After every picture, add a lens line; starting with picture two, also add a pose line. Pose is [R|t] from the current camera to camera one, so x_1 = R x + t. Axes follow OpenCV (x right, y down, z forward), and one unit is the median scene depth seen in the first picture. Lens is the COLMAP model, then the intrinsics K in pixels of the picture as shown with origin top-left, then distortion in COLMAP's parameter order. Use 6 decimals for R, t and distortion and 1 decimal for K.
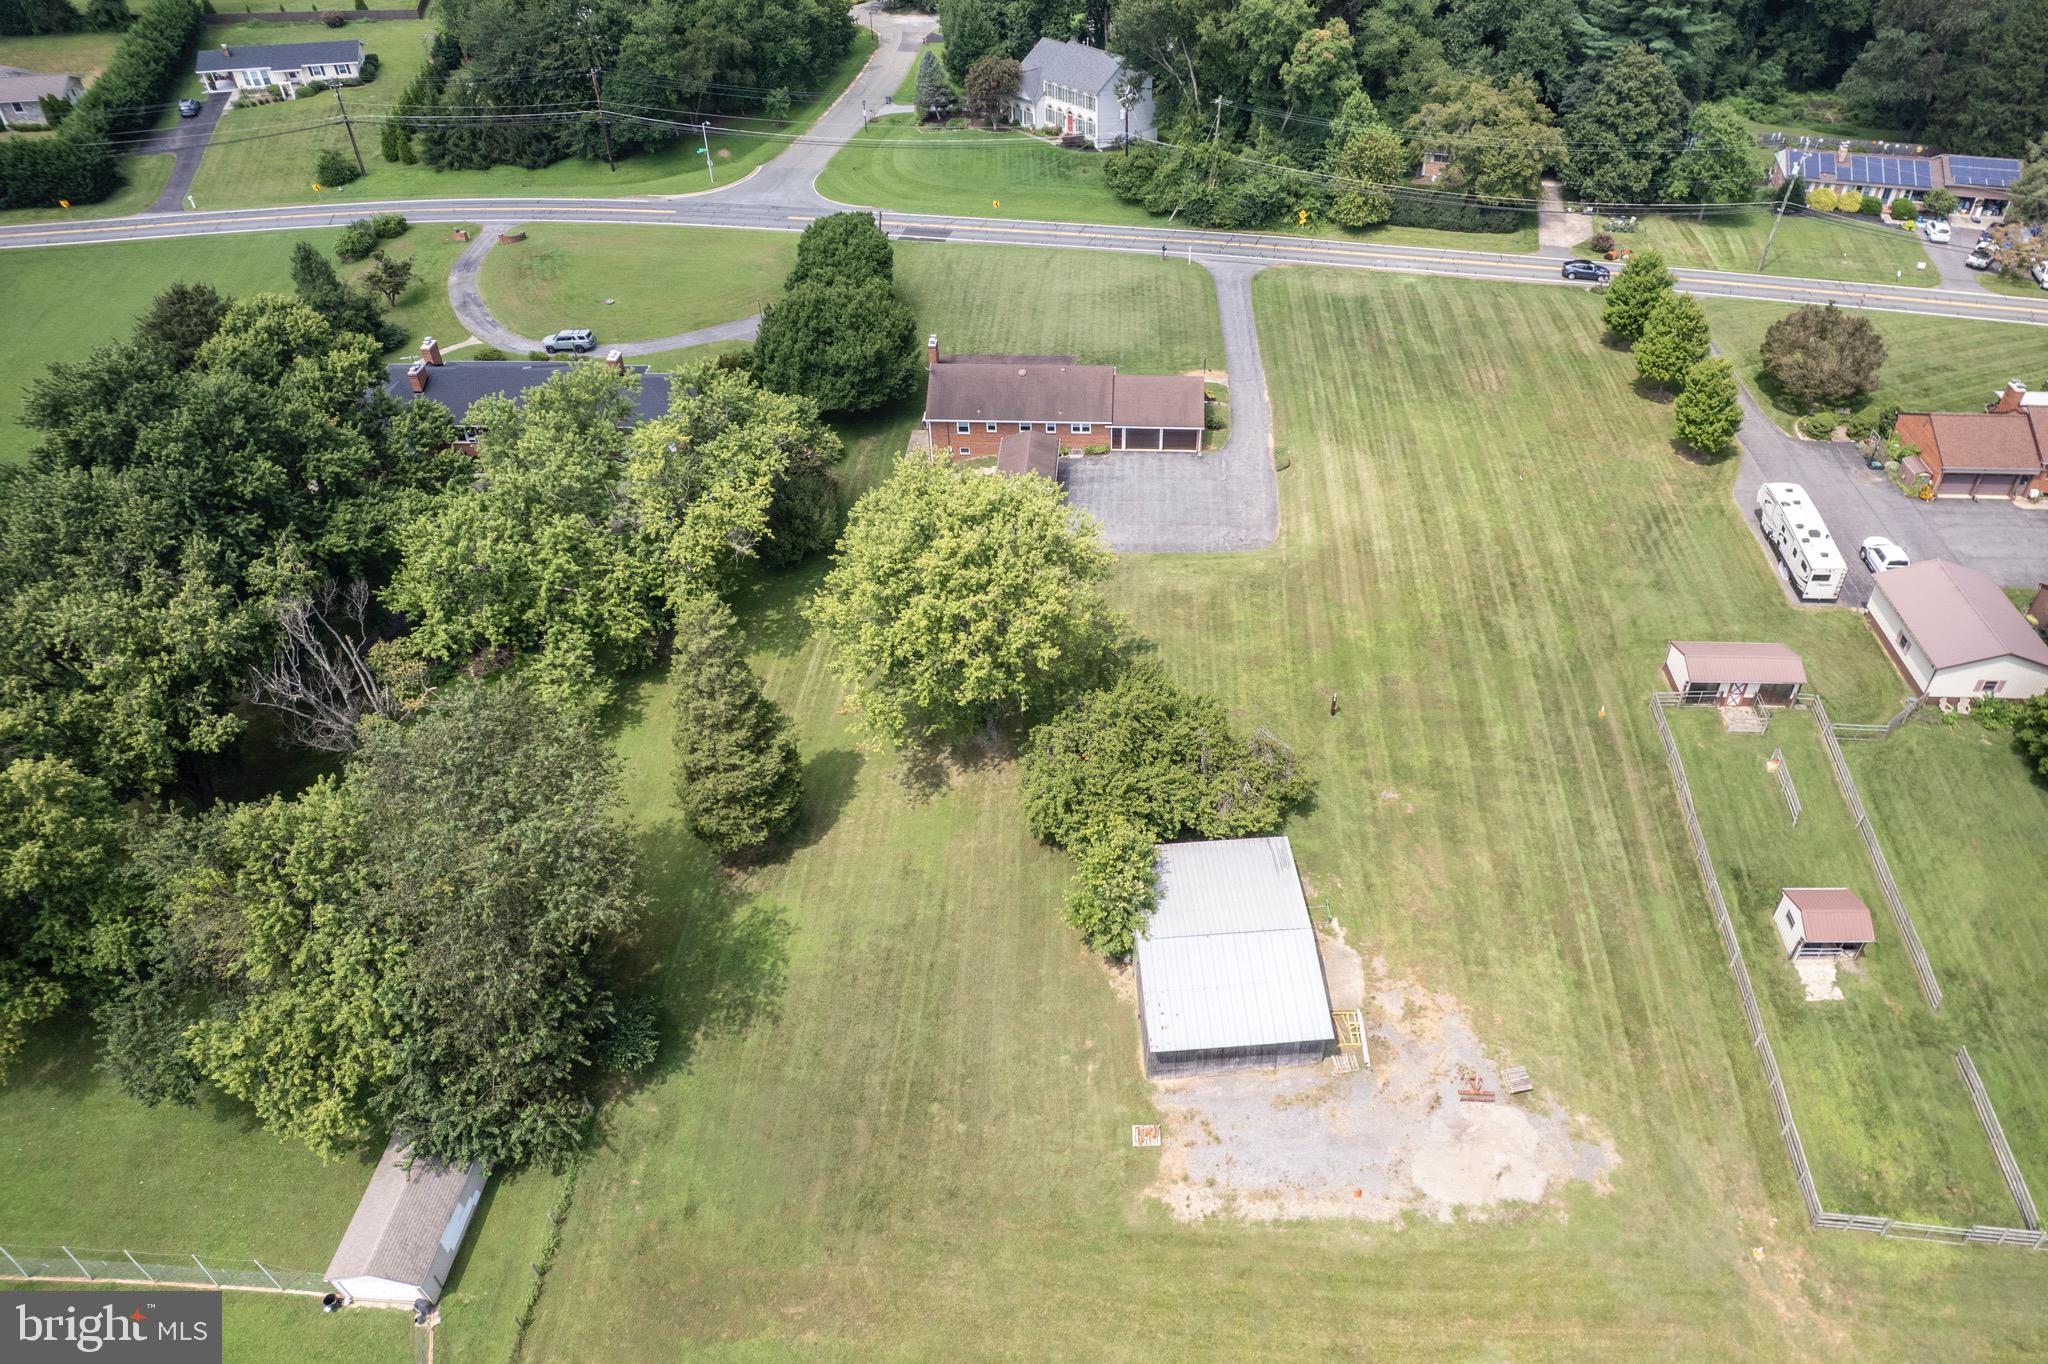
lens RADIAL K [[1421.0, 0, 1111.8], [0, 1421.0, 695.4], [0, 0, 1]] dist [-0.081055, 0.081095]
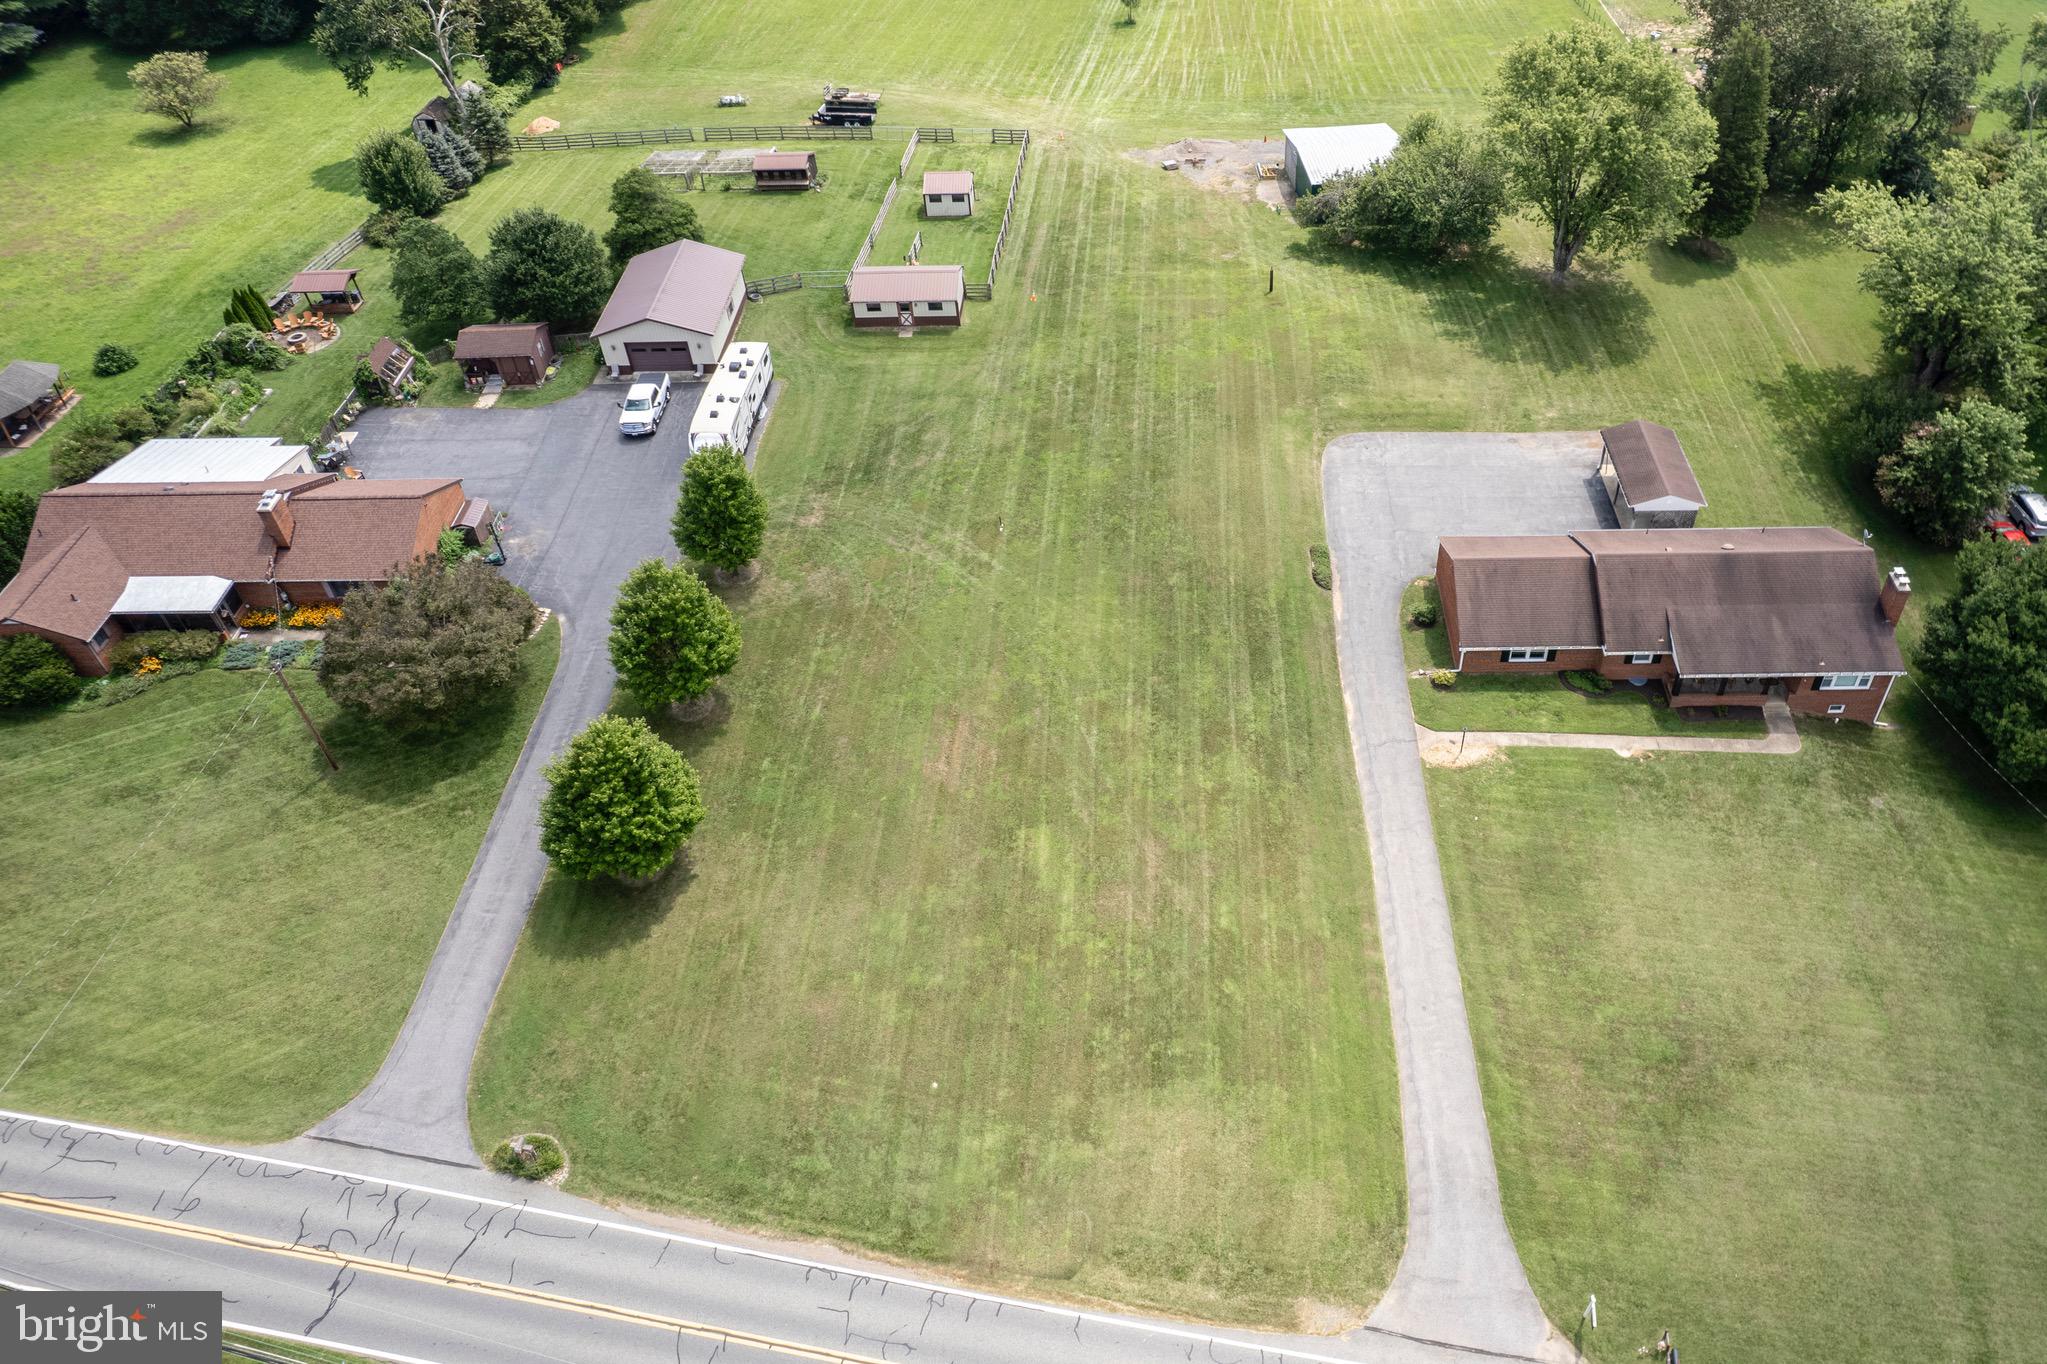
lens RADIAL K [[1507.8, 0, 1191.5], [0, 1507.8, 610.8], [0, 0, 1]] dist [-0.061664, 0.044507]
pose [[-0.999035, 0.032278, -0.029771, 0.158022], [-0.024715, 0.147057, 0.988819, -0.690379], [0.036295, 0.988601, -0.146117, 0.854693]]
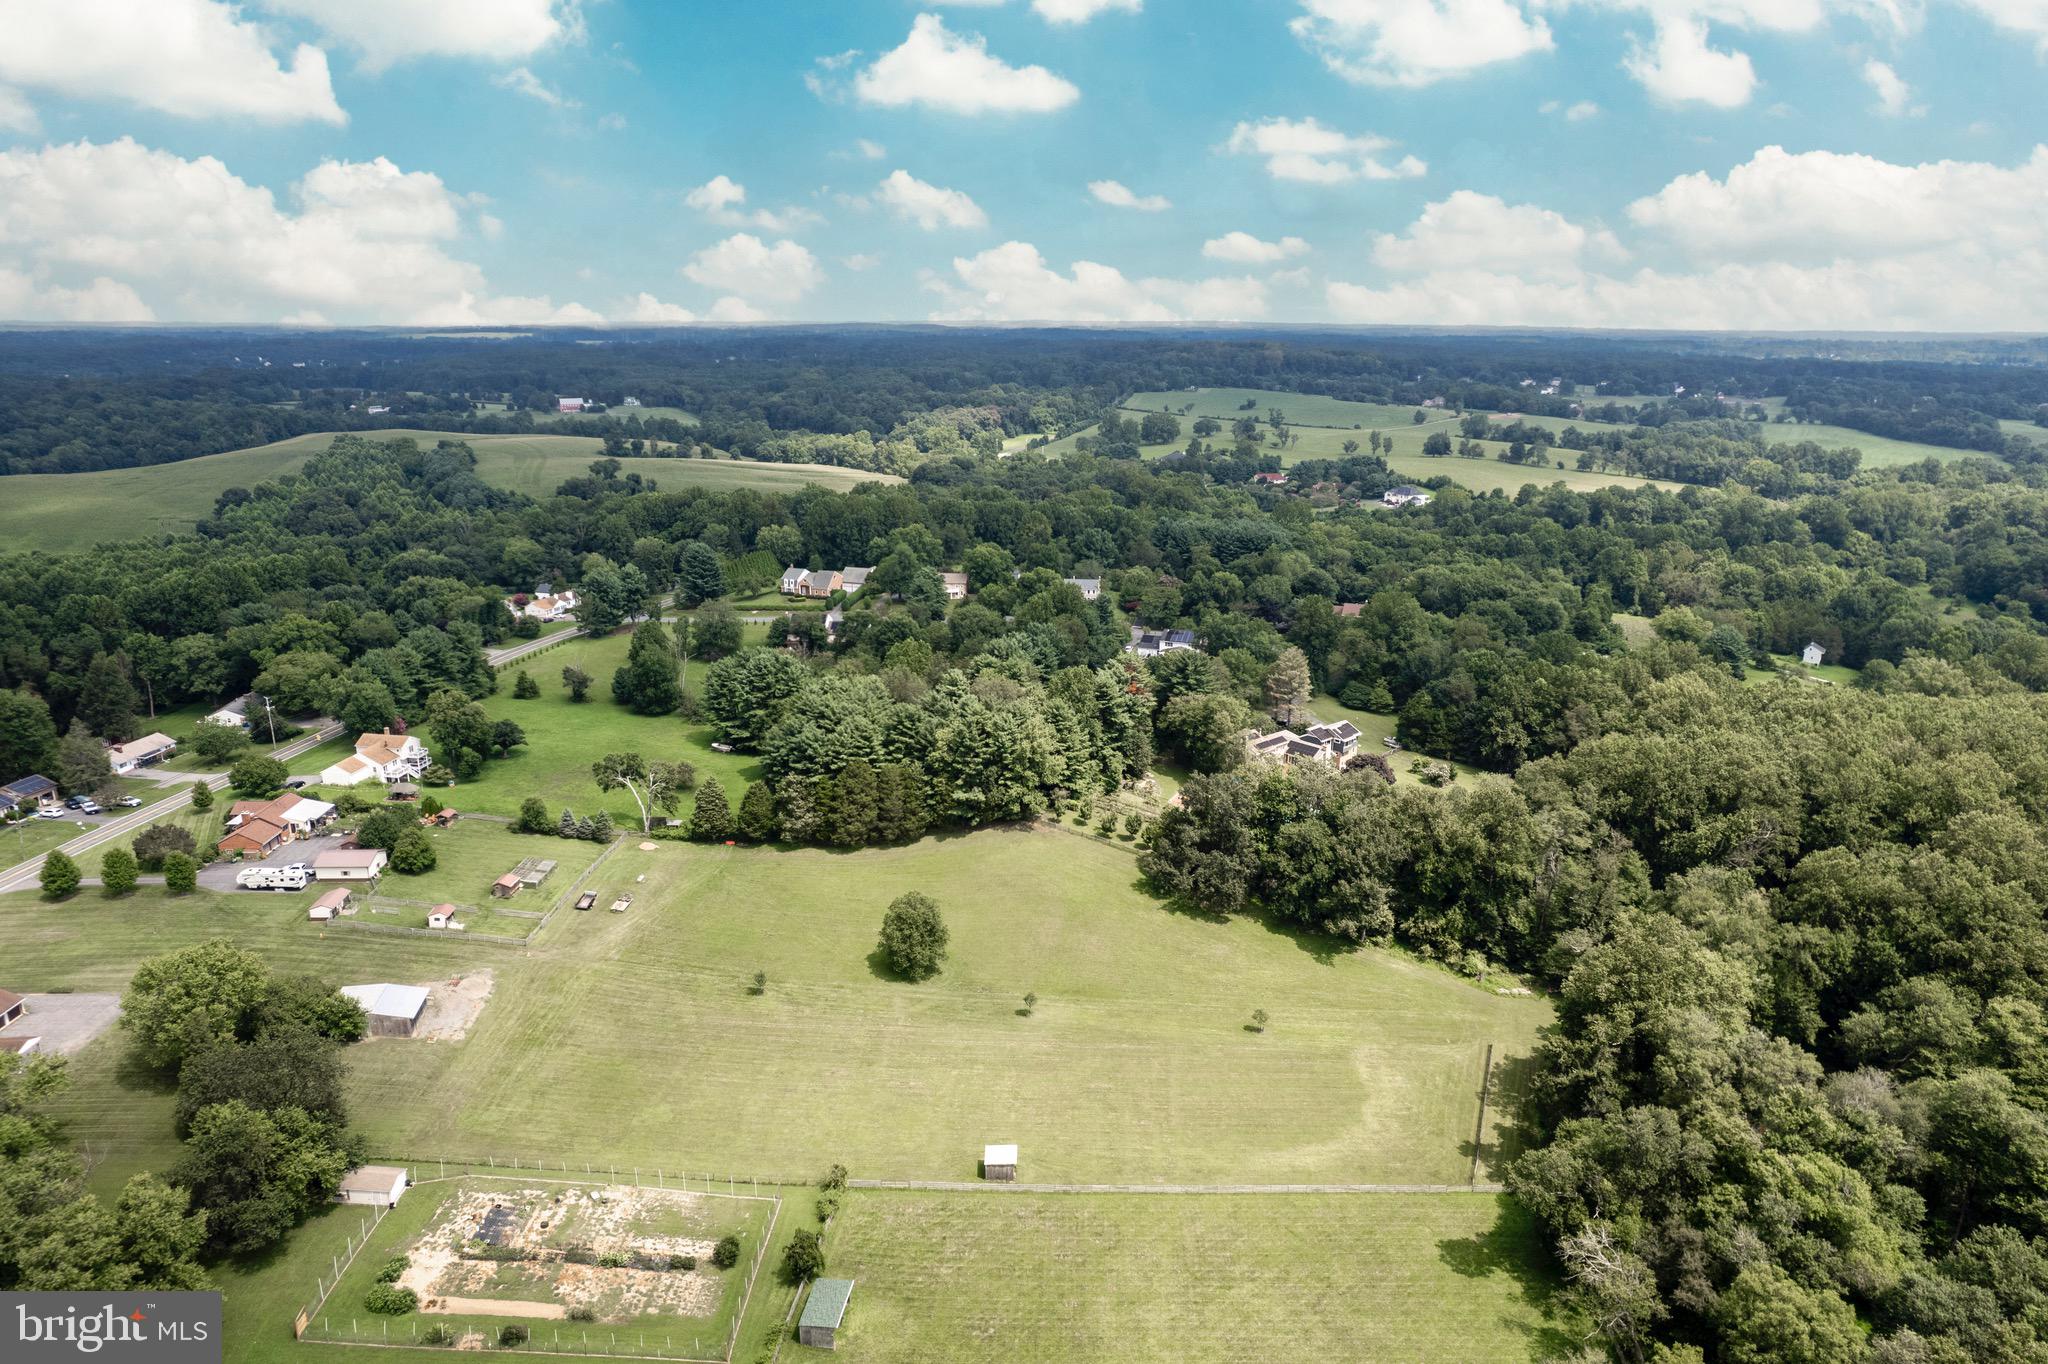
lens RADIAL K [[1315.9, 0, 1029.2], [0, 1315.9, 681.3], [0, 0, 1]] dist [-0.079378, 0.080233]
pose [[-0.069550, -0.271549, 0.959908, -1.173733], [0.627795, 0.735887, 0.253662, -0.072963], [-0.775266, 0.620267, 0.119296, -0.377861]]
